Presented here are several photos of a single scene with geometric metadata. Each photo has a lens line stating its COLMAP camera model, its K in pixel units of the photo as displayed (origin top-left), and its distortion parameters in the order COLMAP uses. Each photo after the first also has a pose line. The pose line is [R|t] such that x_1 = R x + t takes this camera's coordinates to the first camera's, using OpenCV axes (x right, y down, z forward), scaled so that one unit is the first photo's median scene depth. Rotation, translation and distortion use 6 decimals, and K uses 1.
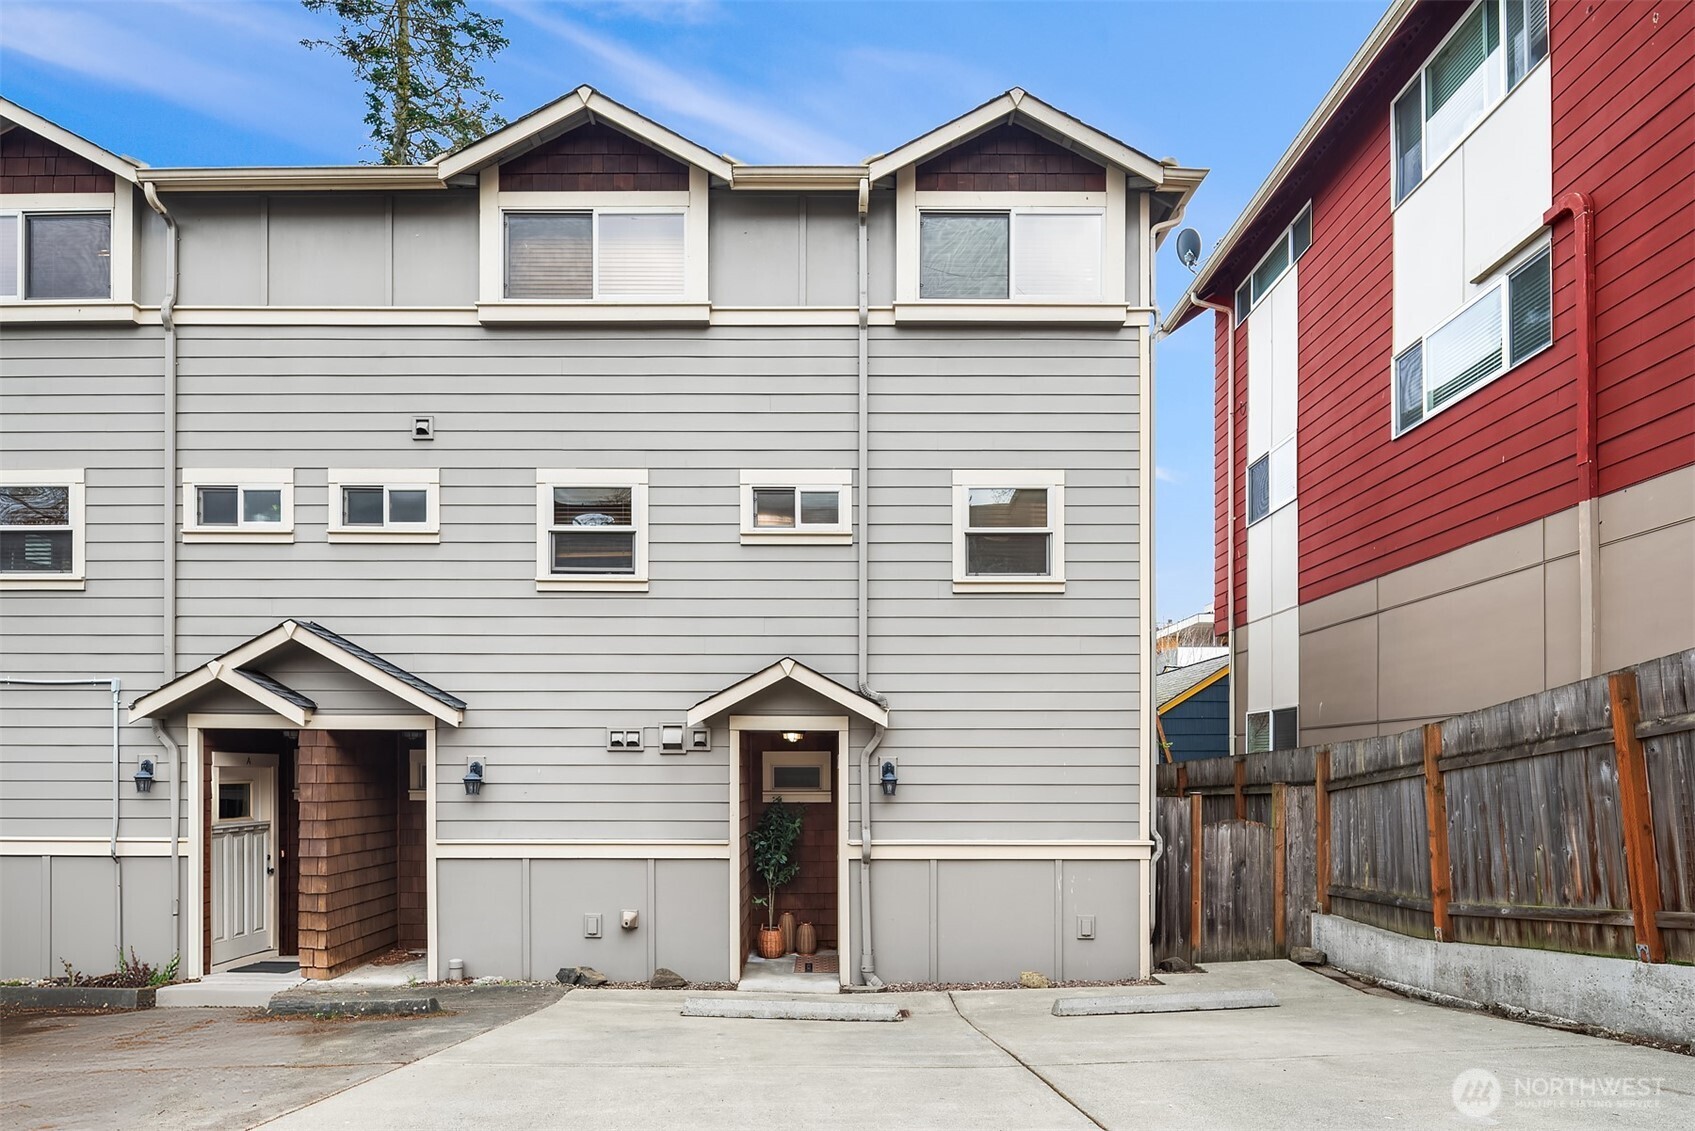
lens RADIAL K [[956.1, 0, 847.1], [0, 956.1, 661.7], [0, 0, 1]] dist [-0.005957, -0.003041]
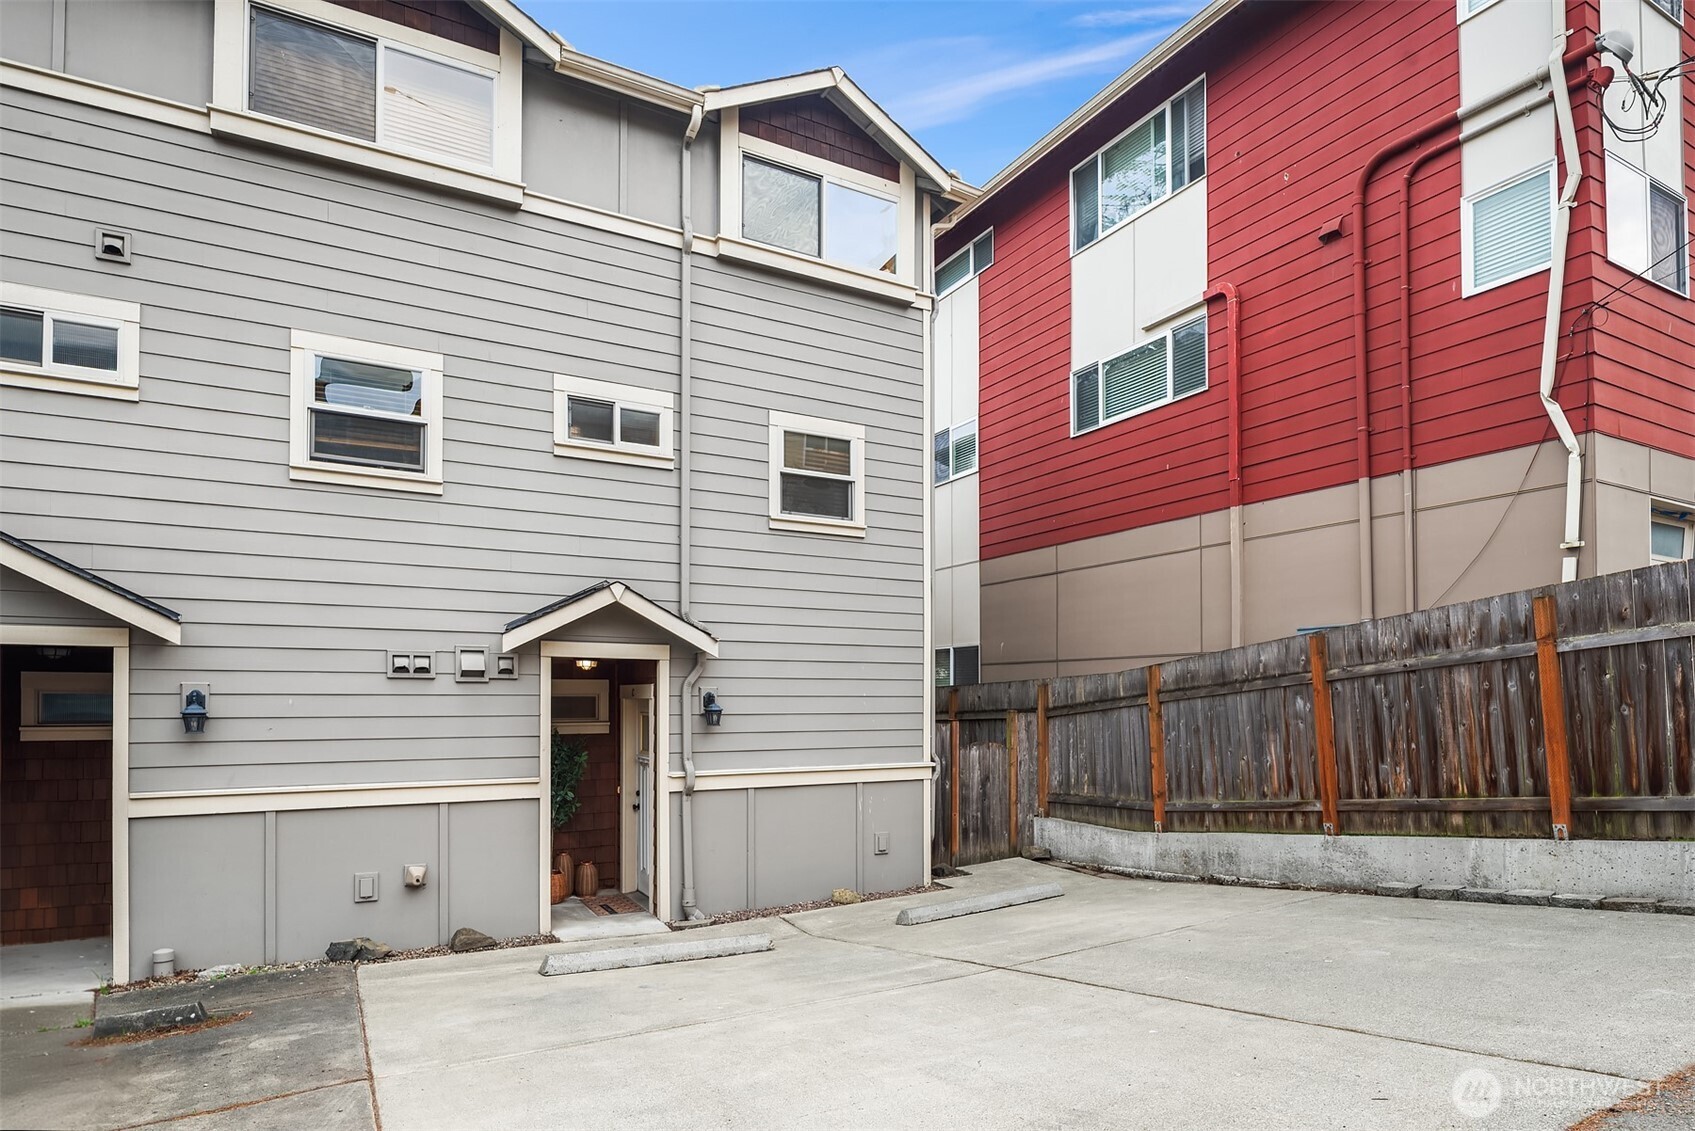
lens RADIAL K [[936.6, 0, 853.3], [0, 936.6, 571.0], [0, 0, 1]] dist [-0.004110, -0.003351]
pose [[0.864782, 0.066487, 0.497726, -0.322295], [-0.058464, 0.997786, -0.031706, 0.000842], [-0.498732, -0.001680, 0.866755, 0.077688]]
